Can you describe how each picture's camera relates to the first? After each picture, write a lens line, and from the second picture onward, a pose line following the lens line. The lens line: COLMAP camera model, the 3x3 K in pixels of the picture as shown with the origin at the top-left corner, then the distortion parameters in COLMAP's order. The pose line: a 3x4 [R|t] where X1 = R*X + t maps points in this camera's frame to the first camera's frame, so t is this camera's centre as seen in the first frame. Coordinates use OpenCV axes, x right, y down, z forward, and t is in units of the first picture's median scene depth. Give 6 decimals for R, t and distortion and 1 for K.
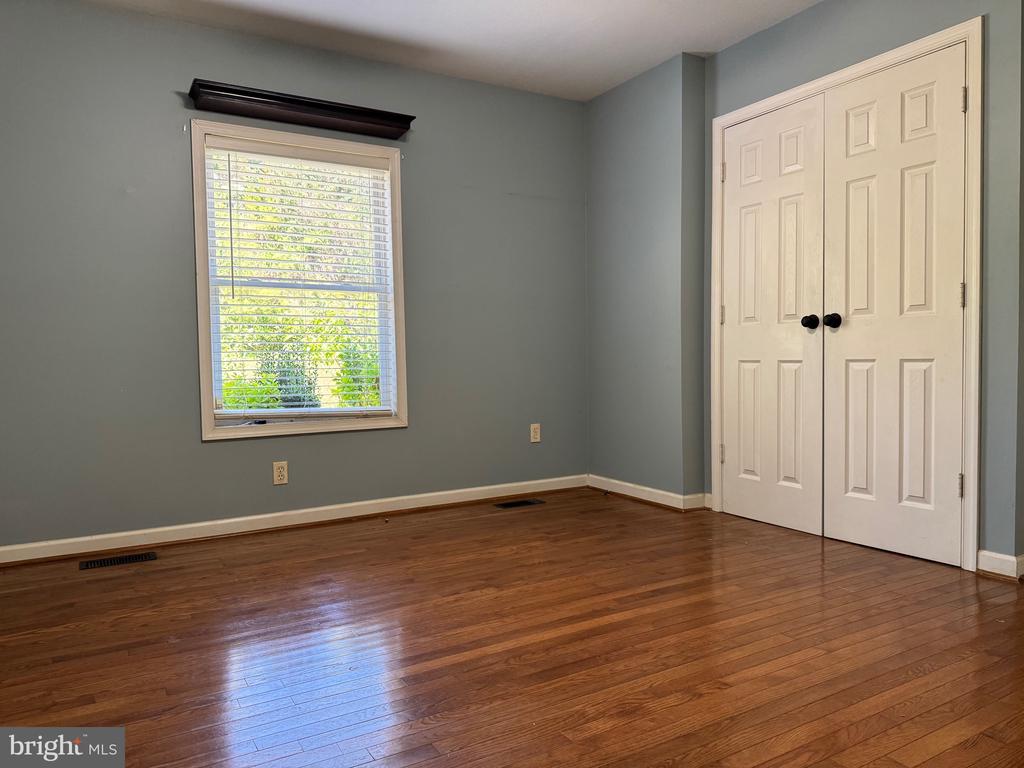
lens RADIAL K [[726.1, 0, 511.4], [0, 726.1, 388.1], [0, 0, 1]] dist [0.066273, -0.077946]
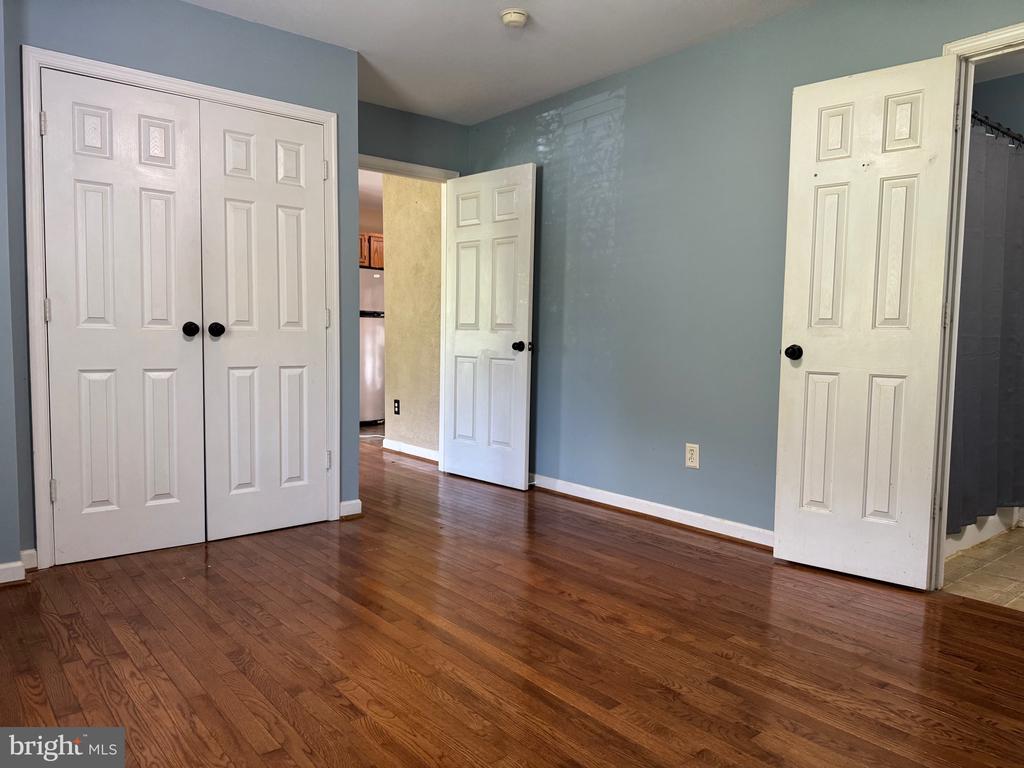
lens RADIAL K [[726.1, 0, 513.9], [0, 726.1, 387.2], [0, 0, 1]] dist [0.066273, -0.077946]
pose [[-0.162422, -0.058830, 0.984966, -0.710764], [0.029477, 0.997486, 0.064439, -0.071758], [-0.986281, 0.039500, -0.160279, 0.830061]]
